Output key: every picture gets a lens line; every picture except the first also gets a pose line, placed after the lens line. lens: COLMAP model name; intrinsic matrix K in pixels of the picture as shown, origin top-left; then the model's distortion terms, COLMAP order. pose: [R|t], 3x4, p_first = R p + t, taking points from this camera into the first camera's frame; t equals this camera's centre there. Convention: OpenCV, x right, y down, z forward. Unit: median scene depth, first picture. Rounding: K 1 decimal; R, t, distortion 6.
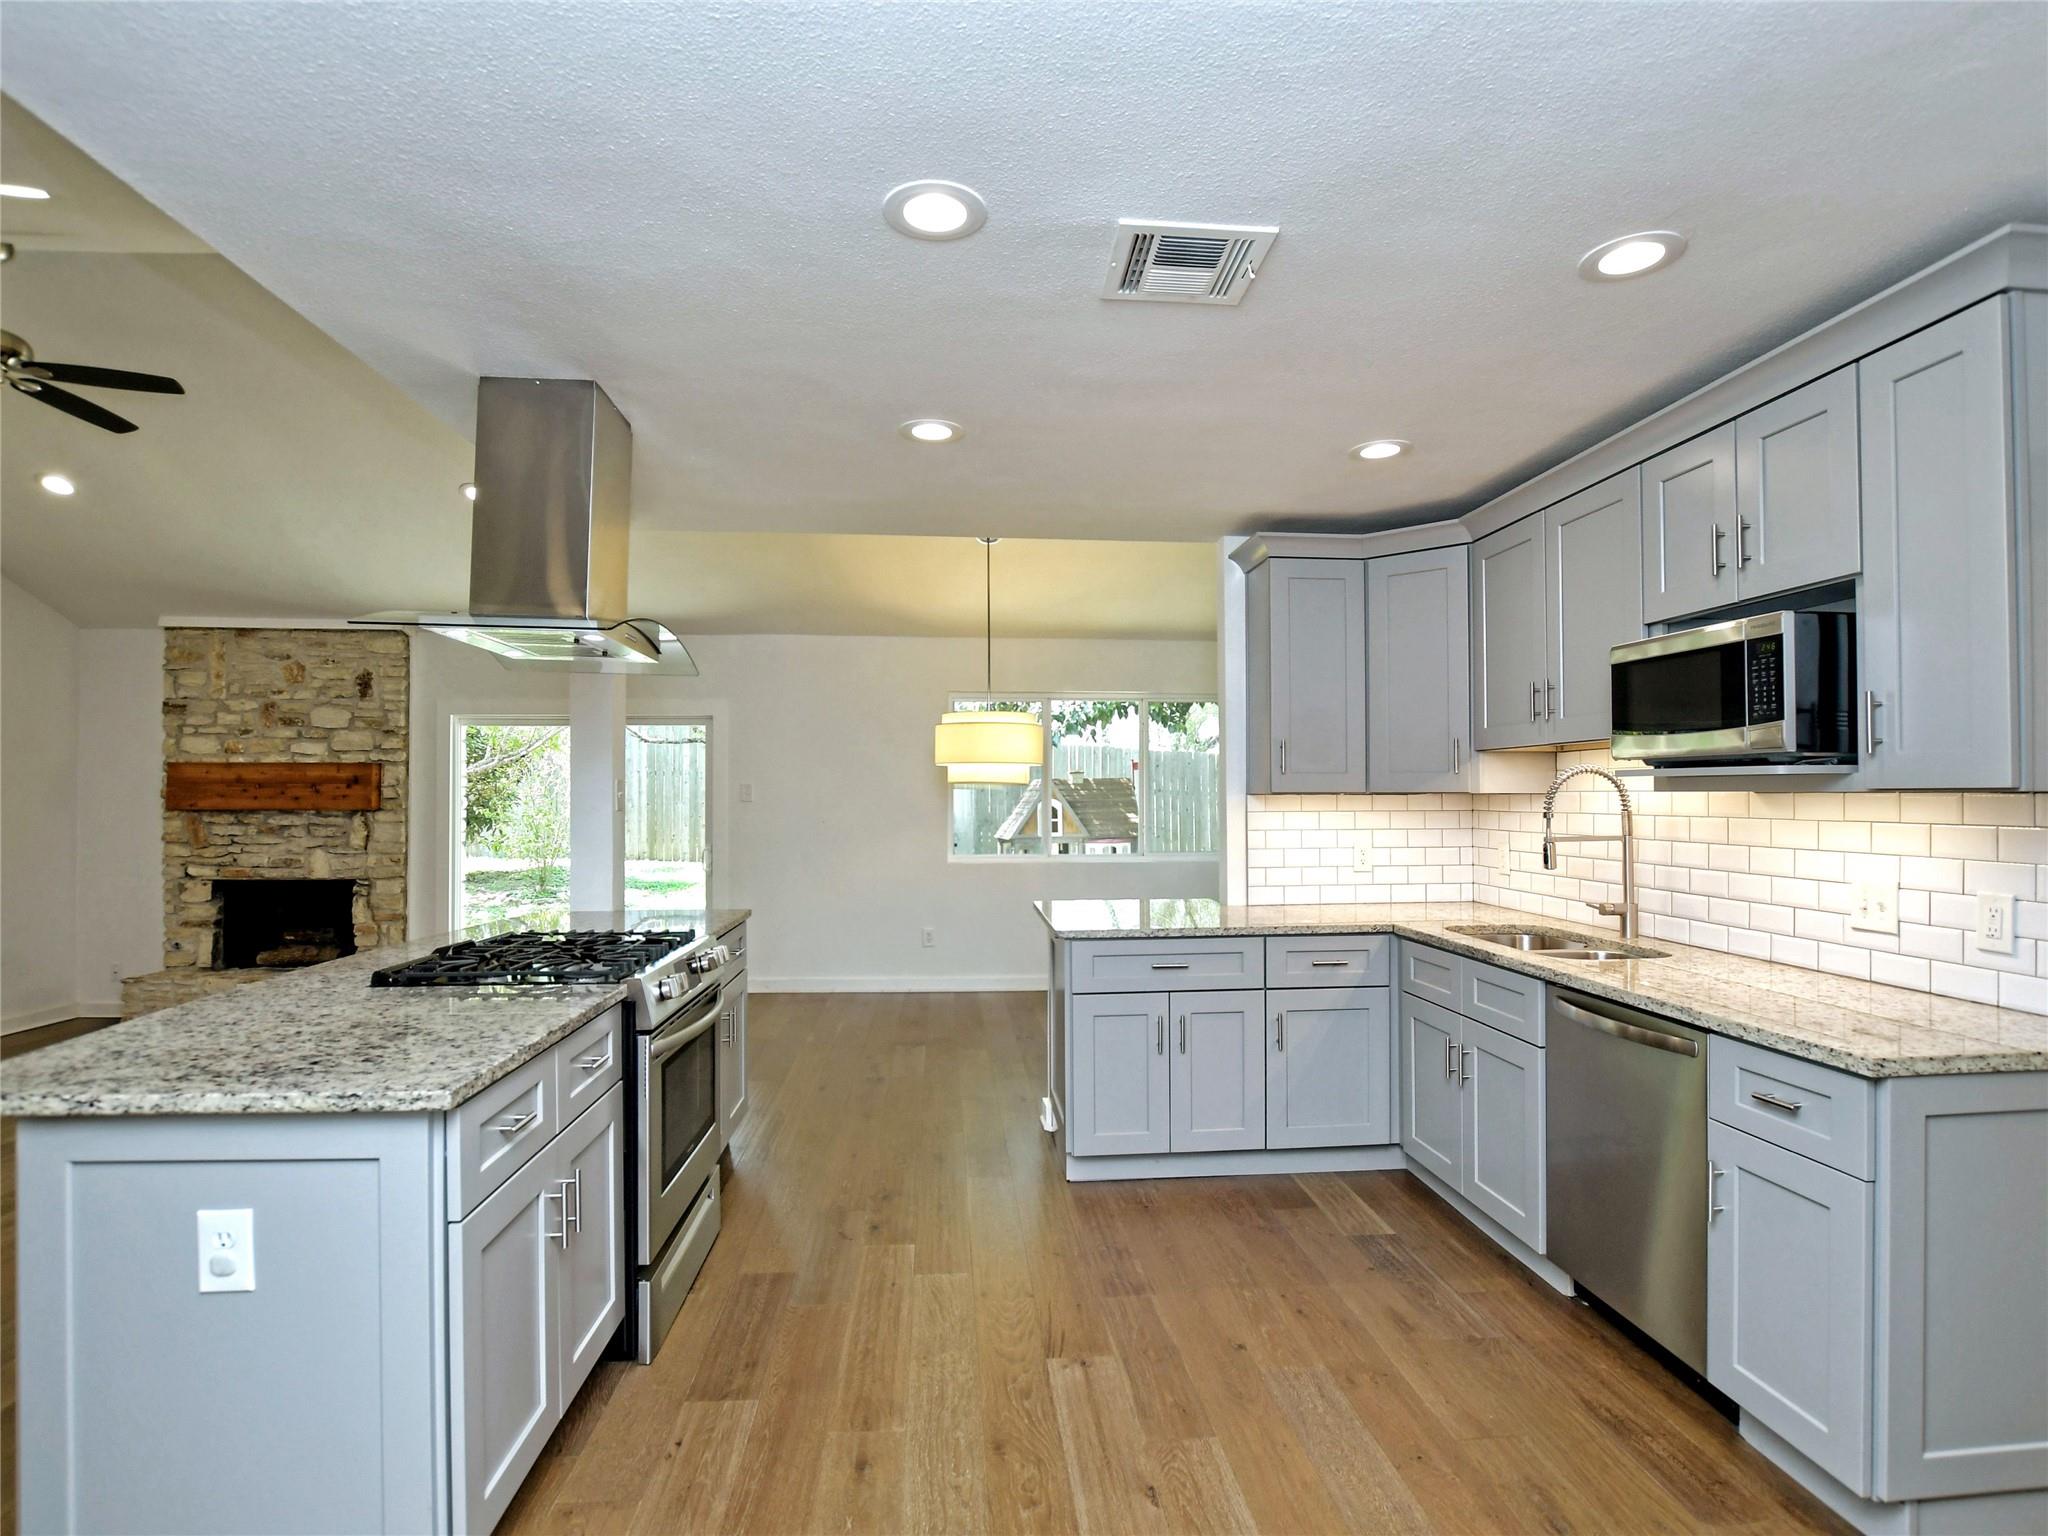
lens RADIAL K [[1024.5, 0, 1027.8], [0, 1024.5, 783.9], [0, 0, 1]] dist [-0.027417, 0.000826]
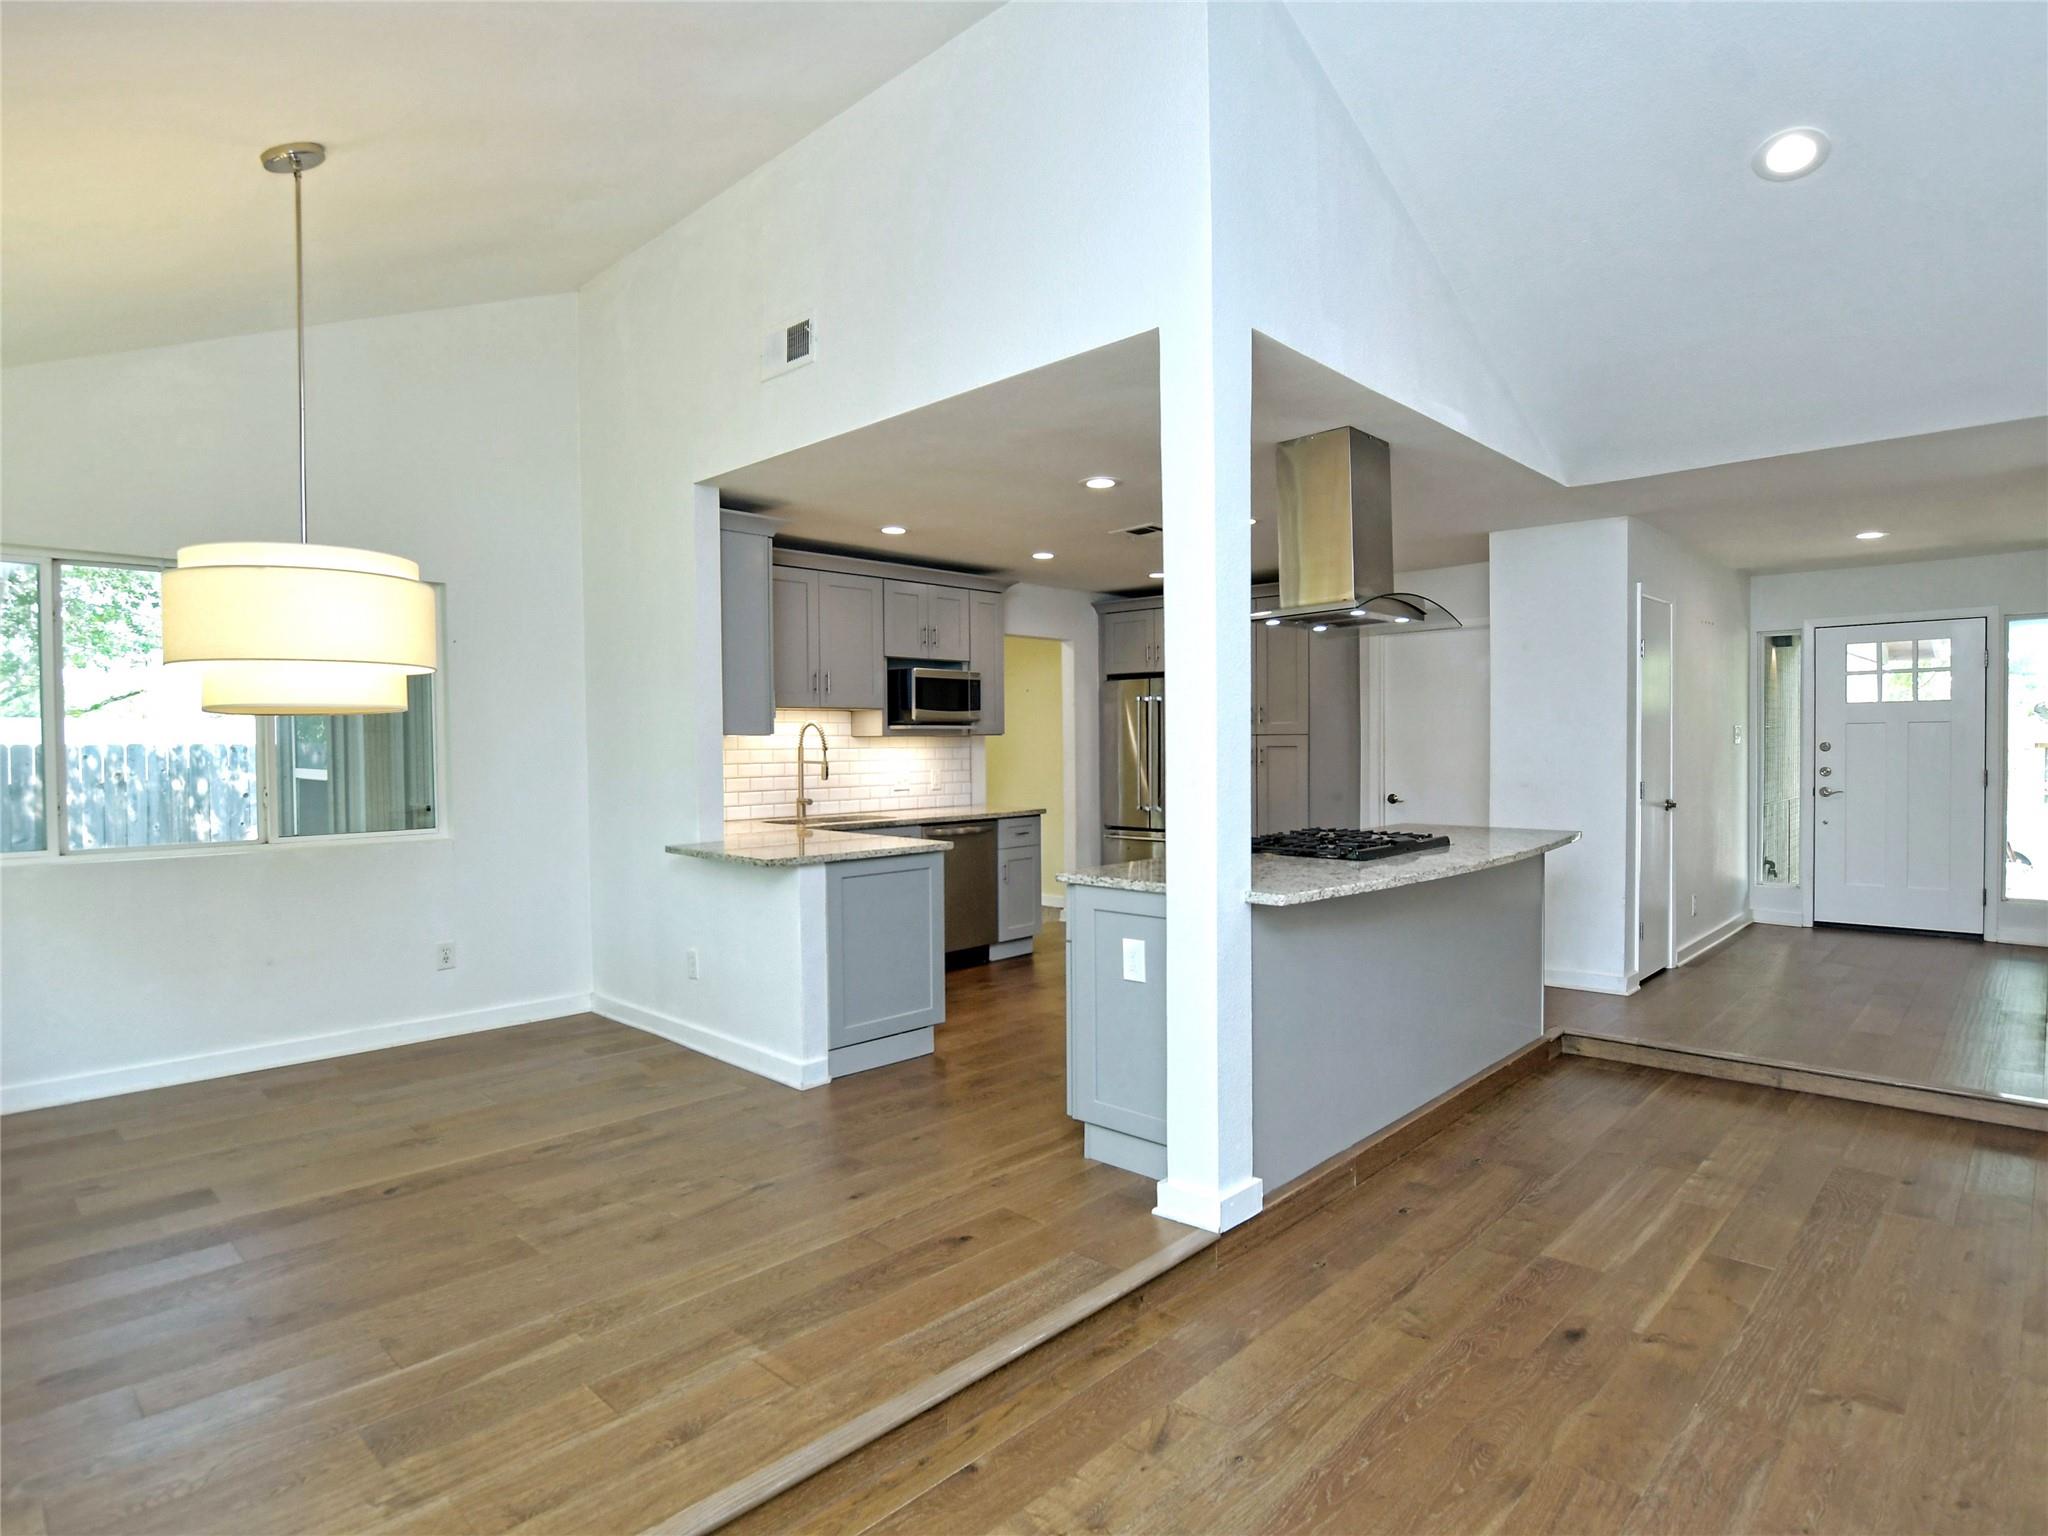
lens RADIAL K [[1105.4, 0, 1011.8], [0, 1105.4, 771.7], [0, 0, 1]] dist [-0.025920, 0.001779]
pose [[-0.656099, -0.013578, 0.754553, -0.558247], [0.000552, 0.999829, 0.018472, 0.017373], [-0.754675, 0.012536, -0.655979, 0.986839]]
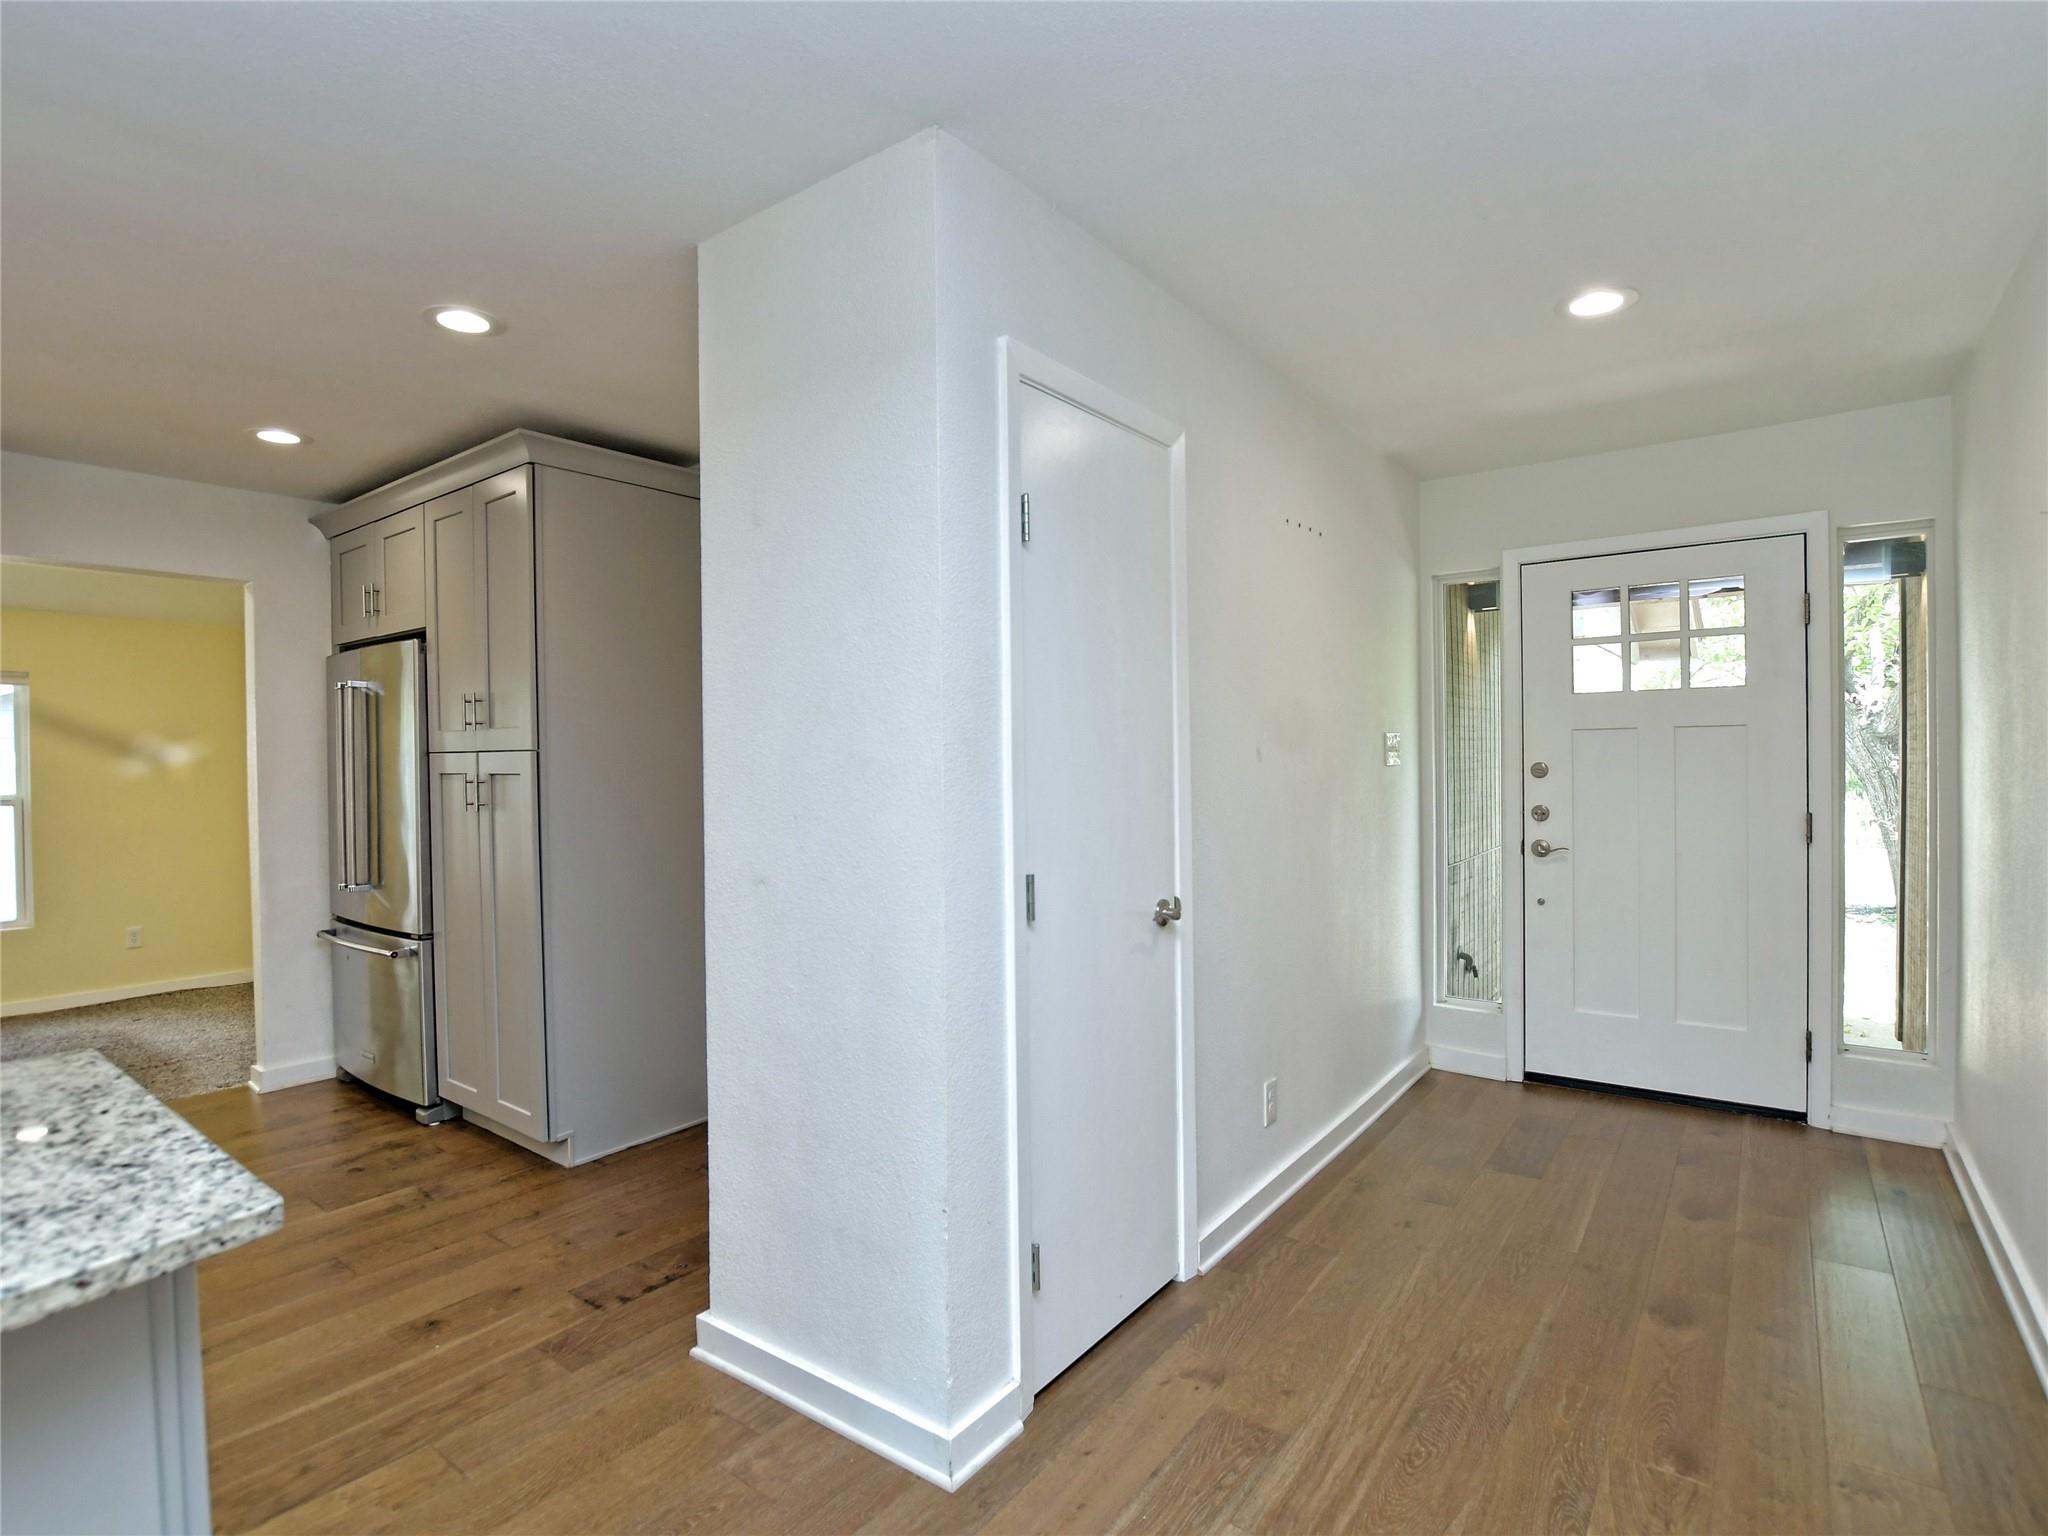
lens RADIAL K [[1010.9, 0, 1007.5], [0, 1010.9, 773.6], [0, 0, 1]] dist [-0.030659, 0.001131]
pose [[-0.738193, -0.000556, 0.674590, -0.426360], [0.003768, 0.999981, 0.004947, 0.010746], [-0.674580, 0.006194, -0.738176, 0.257717]]
